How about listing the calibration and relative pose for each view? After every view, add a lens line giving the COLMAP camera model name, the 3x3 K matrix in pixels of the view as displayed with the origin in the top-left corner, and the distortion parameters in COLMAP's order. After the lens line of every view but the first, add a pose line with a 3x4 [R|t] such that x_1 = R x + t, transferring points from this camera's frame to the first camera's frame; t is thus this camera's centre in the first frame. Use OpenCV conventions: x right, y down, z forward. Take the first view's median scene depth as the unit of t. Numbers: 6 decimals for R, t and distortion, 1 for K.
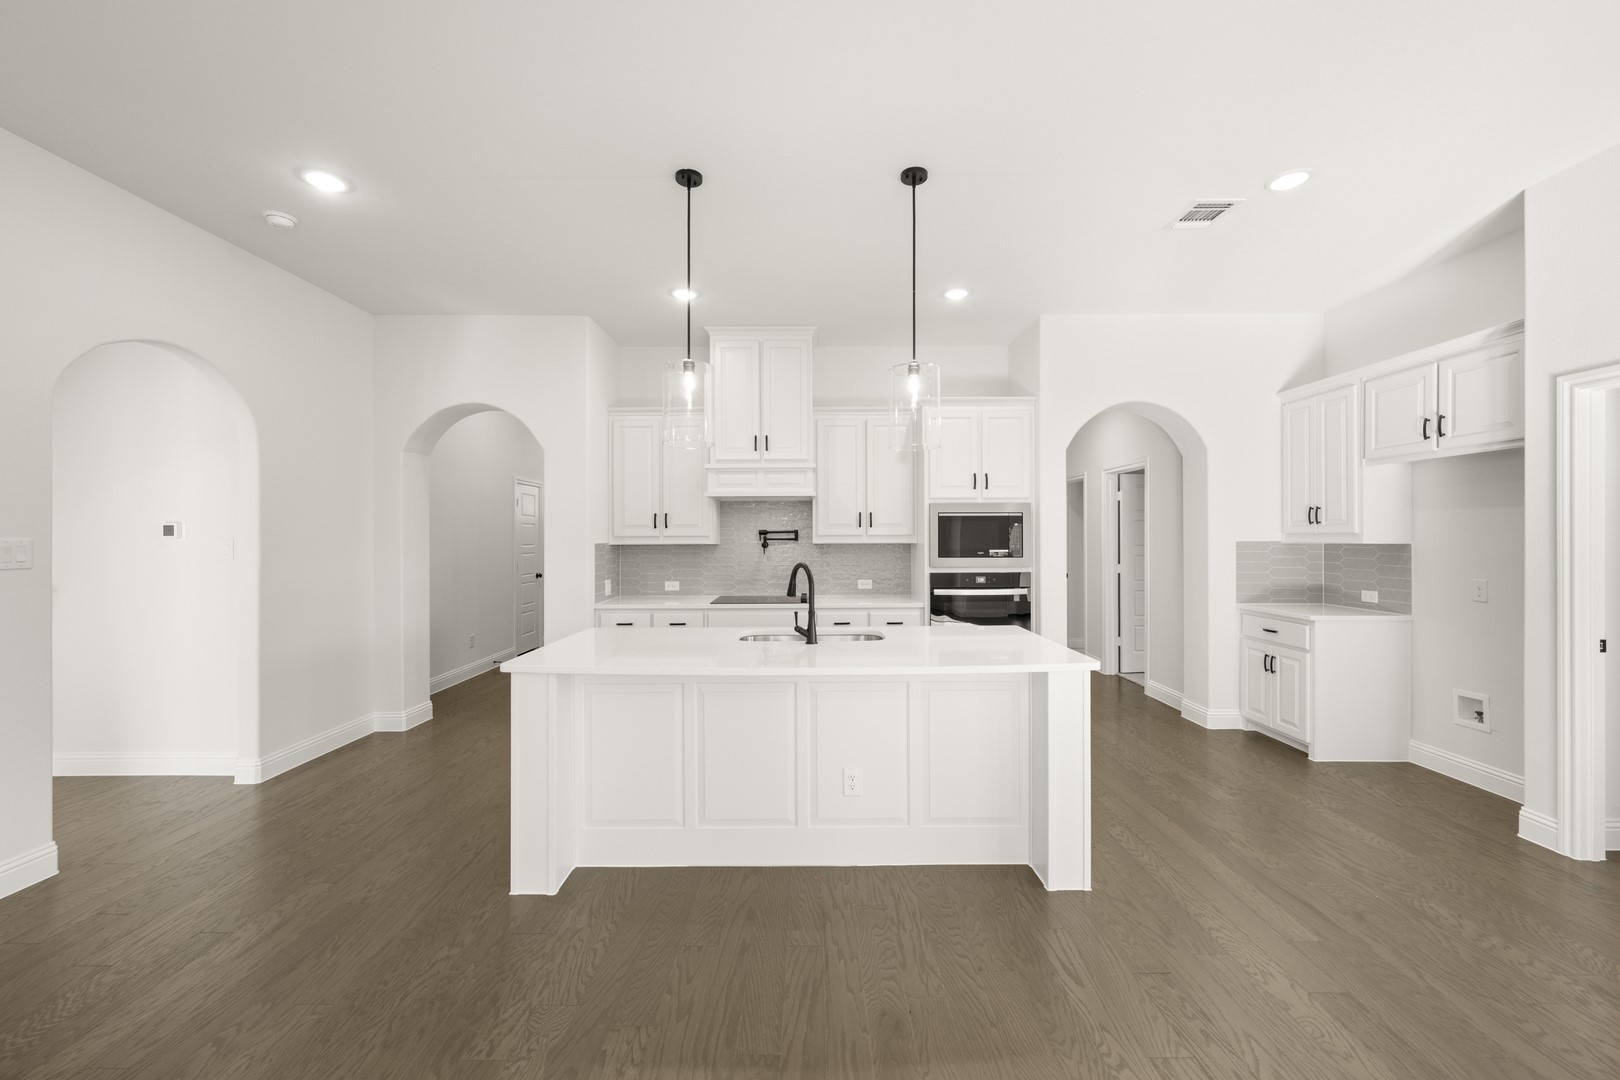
lens RADIAL K [[638.8, 0, 814.1], [0, 638.8, 536.4], [0, 0, 1]] dist [0.000660, 0.000333]
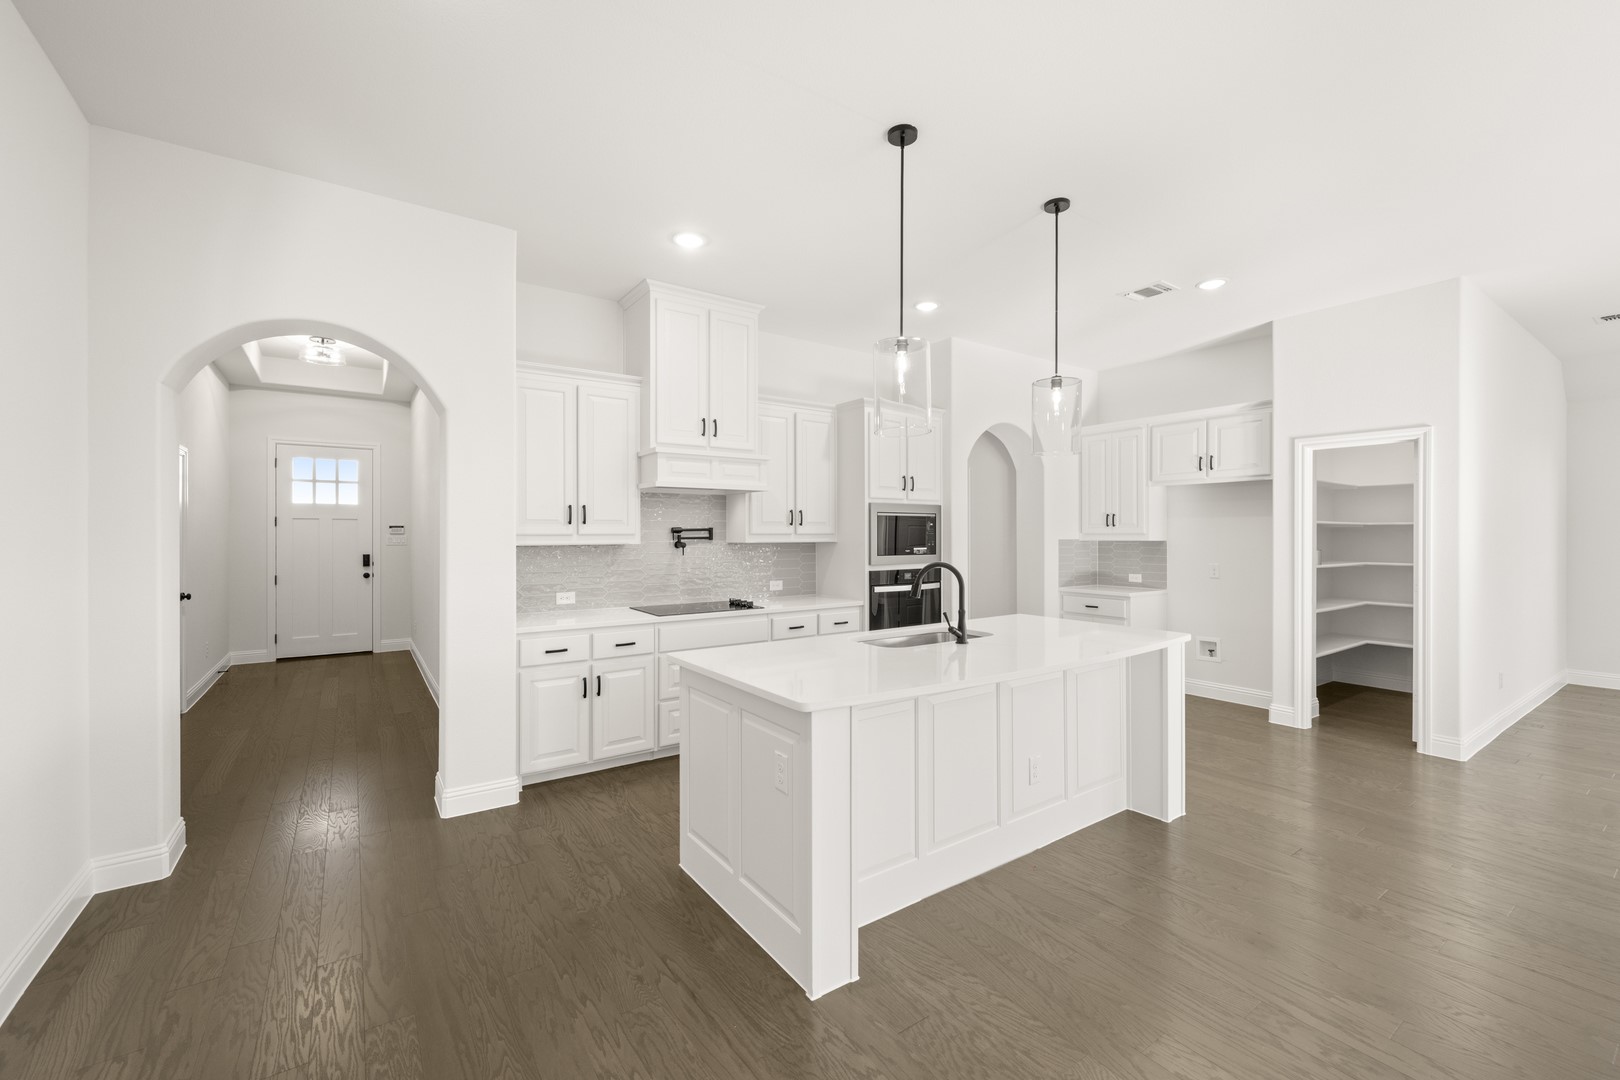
lens RADIAL K [[661.5, 0, 812.6], [0, 661.5, 537.5], [0, 0, 1]] dist [0.002474, 0.000147]
pose [[0.819850, -0.000475, 0.572577, -0.502833], [-0.001305, 0.999996, 0.002698, 0.000915], [-0.572576, -0.002959, 0.819846, 0.188226]]
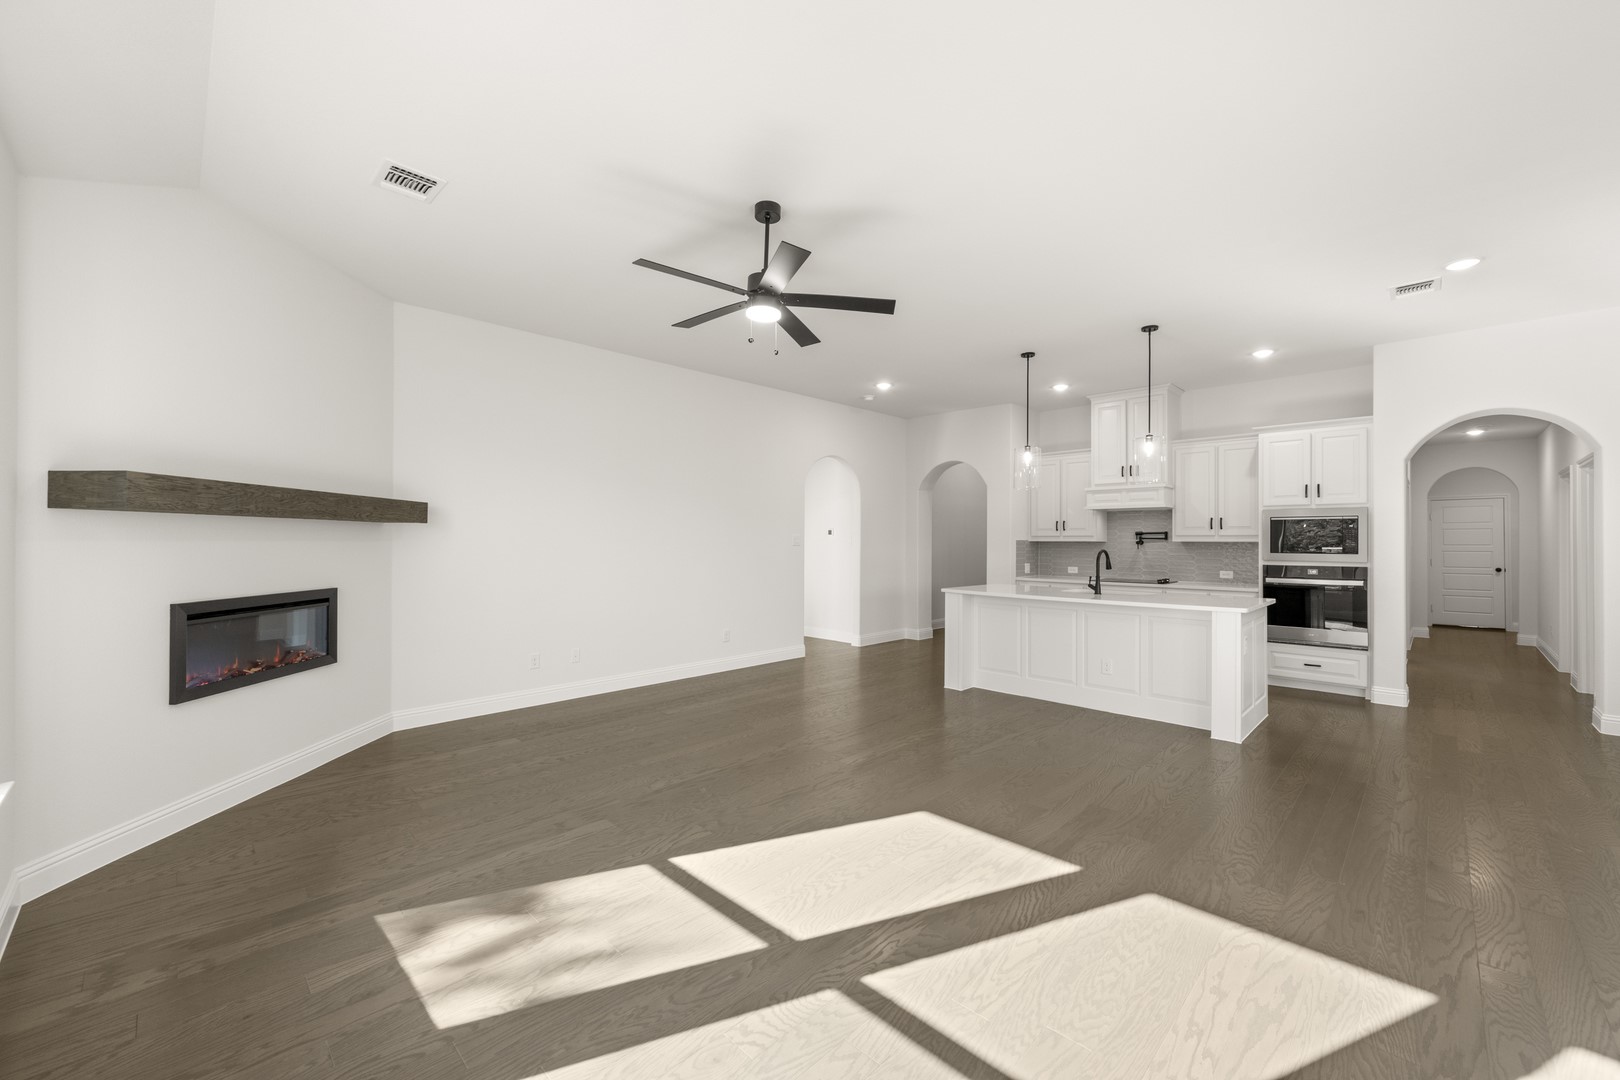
lens RADIAL K [[638.8, 0, 810.3], [0, 638.8, 536.0], [0, 0, 1]] dist [0.000660, 0.000333]
pose [[0.709862, 0.000815, -0.704340, 0.440308], [-0.007131, 0.999956, -0.006030, 0.014226], [0.704304, 0.009303, 0.709837, -0.537852]]
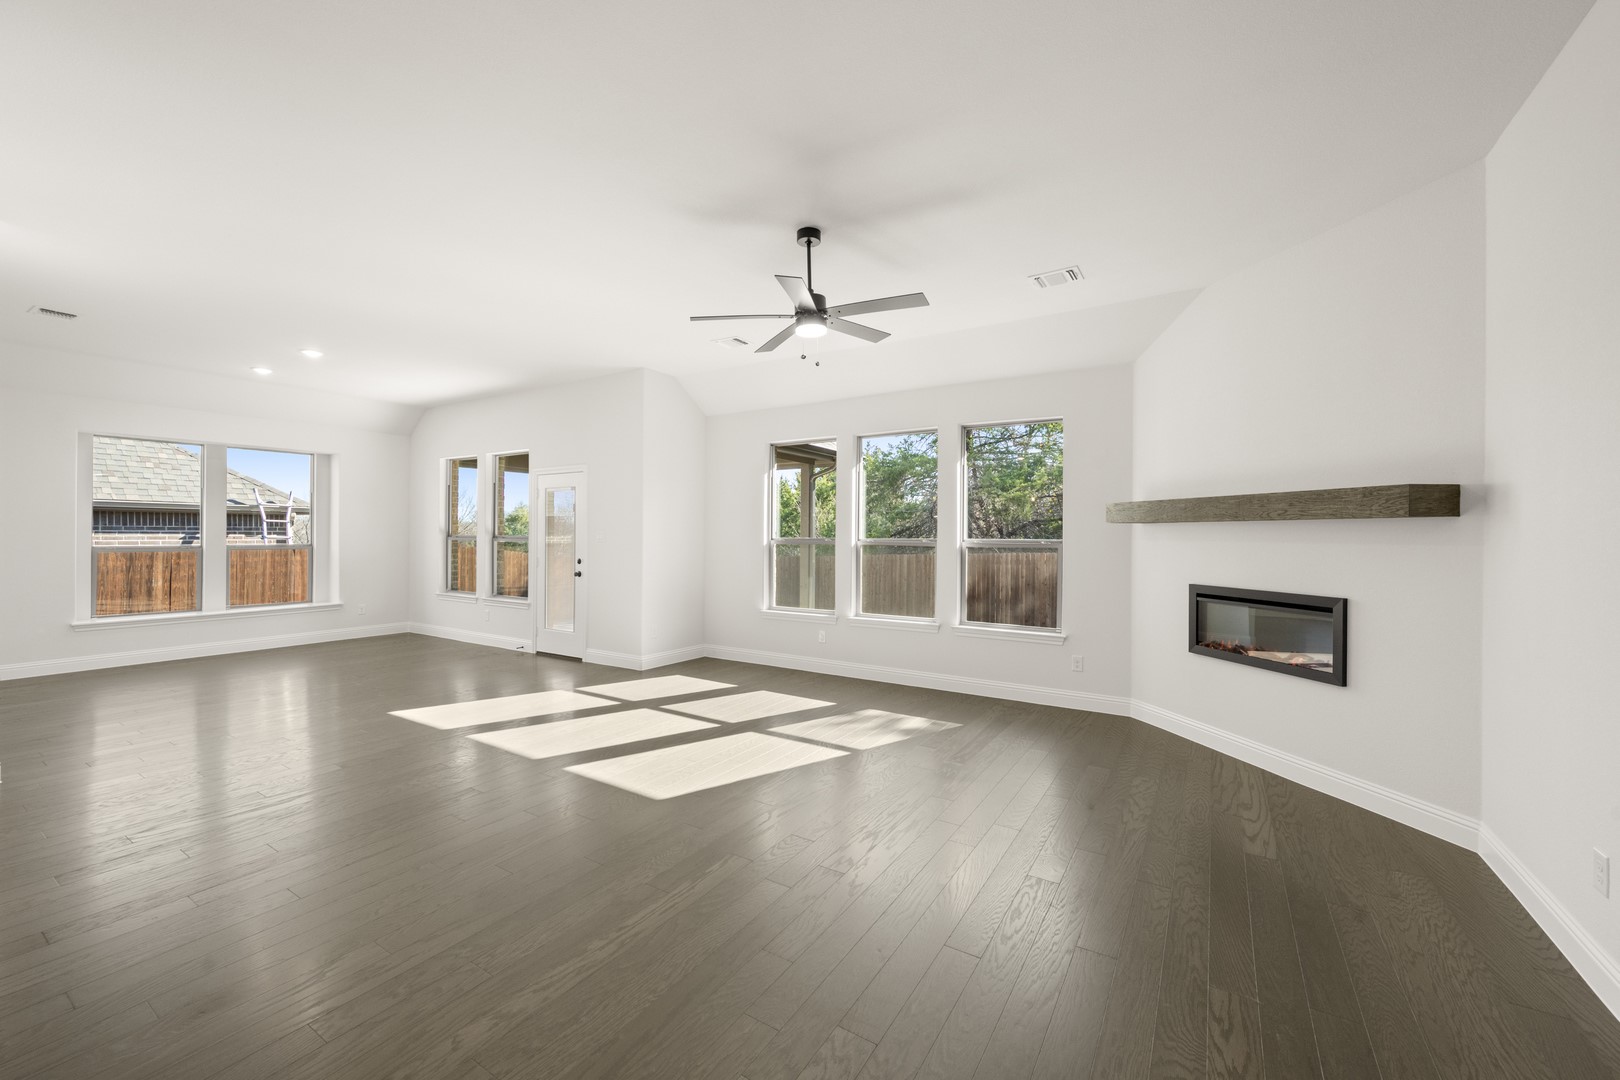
lens RADIAL K [[638.8, 0, 817.5], [0, 638.8, 536.6], [0, 0, 1]] dist [0.000660, 0.000333]
pose [[-0.843806, -0.003183, 0.536639, -0.473678], [-0.002666, 0.999995, 0.001739, 0.013267], [-0.536642, 0.000037, -0.843810, 0.526869]]
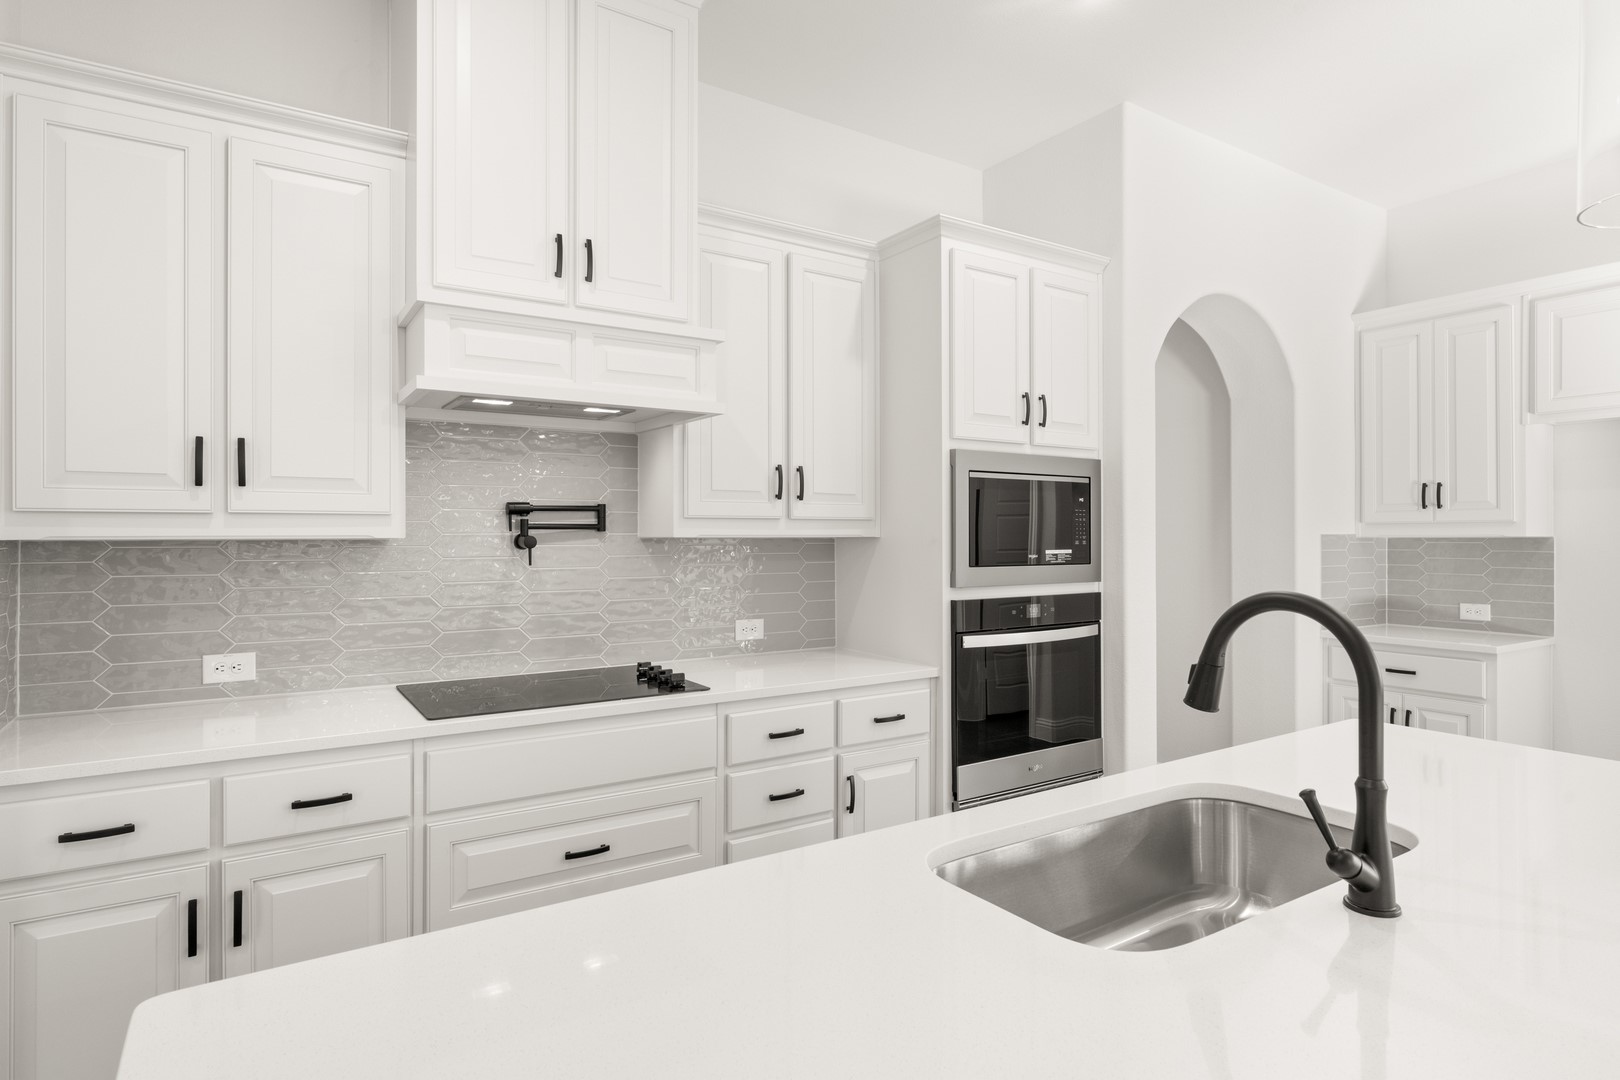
lens RADIAL K [[875.1, 0, 813.3], [0, 875.1, 537.1], [0, 0, 1]] dist [-0.000397, 0.000888]
pose [[0.838499, 0.002298, 0.544899, -0.248094], [-0.002474, 0.999997, -0.000411, 0.011983], [-0.544898, -0.001004, 0.838502, 0.531560]]
